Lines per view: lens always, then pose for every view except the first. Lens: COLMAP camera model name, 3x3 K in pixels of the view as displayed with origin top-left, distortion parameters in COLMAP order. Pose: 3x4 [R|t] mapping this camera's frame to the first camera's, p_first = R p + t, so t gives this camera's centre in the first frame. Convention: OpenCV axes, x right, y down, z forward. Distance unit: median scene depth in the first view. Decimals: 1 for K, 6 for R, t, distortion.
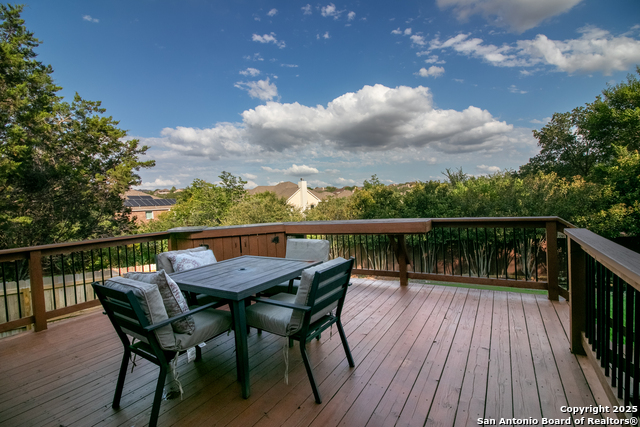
lens RADIAL K [[298.1, 0, 320.4], [0, 298.1, 214.0], [0, 0, 1]] dist [-0.010037, -0.006538]
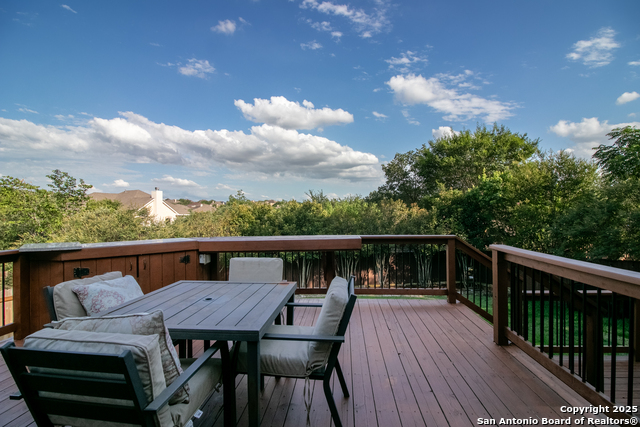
lens RADIAL K [[298.1, 0, 319.9], [0, 298.1, 211.6], [0, 0, 1]] dist [-0.010037, -0.006538]
pose [[0.887561, 0.047622, 0.458222, -0.076829], [-0.018438, 0.997518, -0.067958, 0.001528], [-0.460321, 0.051868, 0.886236, 0.036994]]
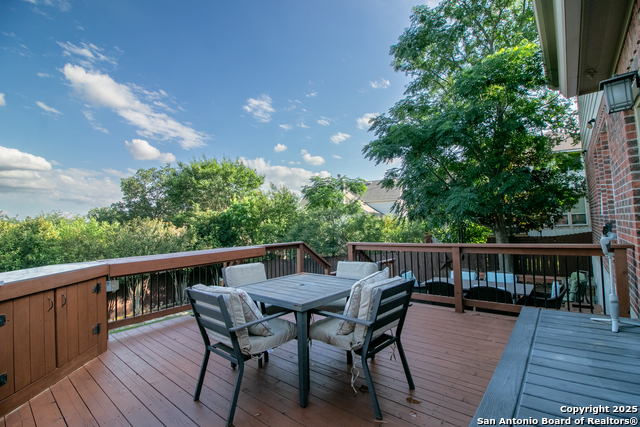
lens RADIAL K [[298.1, 0, 321.2], [0, 298.1, 217.4], [0, 0, 1]] dist [-0.010037, -0.006538]
pose [[0.142580, 0.080254, 0.986524, -0.277189], [0.067072, 0.993633, -0.090526, 0.008984], [-0.987508, 0.079076, 0.136289, 0.156207]]
